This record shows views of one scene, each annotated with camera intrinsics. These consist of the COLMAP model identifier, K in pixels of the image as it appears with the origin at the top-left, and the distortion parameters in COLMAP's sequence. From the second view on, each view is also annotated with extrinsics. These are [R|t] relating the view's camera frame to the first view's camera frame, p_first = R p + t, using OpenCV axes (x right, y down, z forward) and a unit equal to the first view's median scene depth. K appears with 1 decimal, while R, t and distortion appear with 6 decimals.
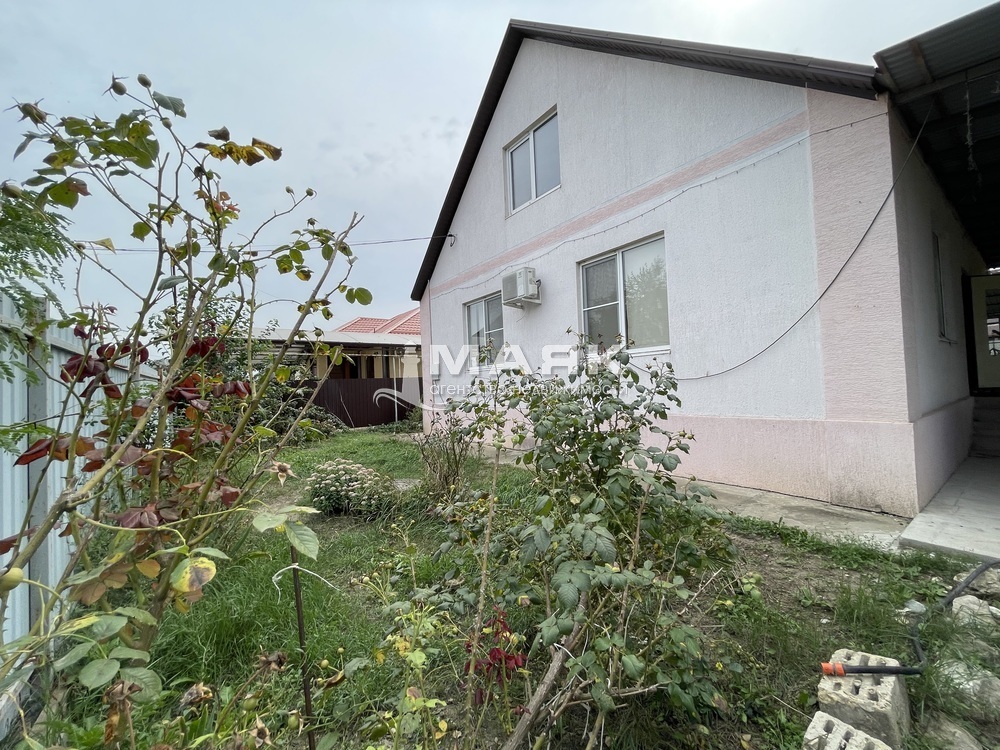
lens RADIAL K [[405.9, 0, 499.9], [0, 405.9, 371.5], [0, 0, 1]] dist [0.000521, -0.000145]
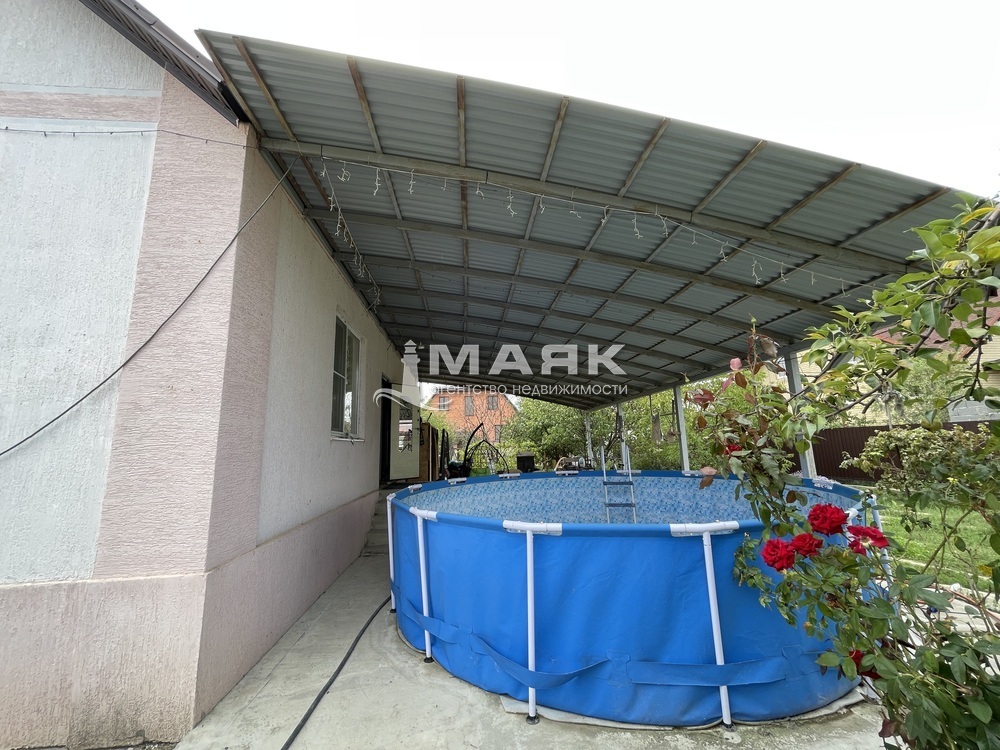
lens RADIAL K [[405.9, 0, 499.9], [0, 405.9, 371.5], [0, 0, 1]] dist [0.000521, -0.000145]
pose [[0.505818, 0.184343, 0.842713, 0.574450], [-0.015152, 0.978648, -0.204984, -0.057614], [-0.862507, 0.090915, 0.497811, 0.211938]]
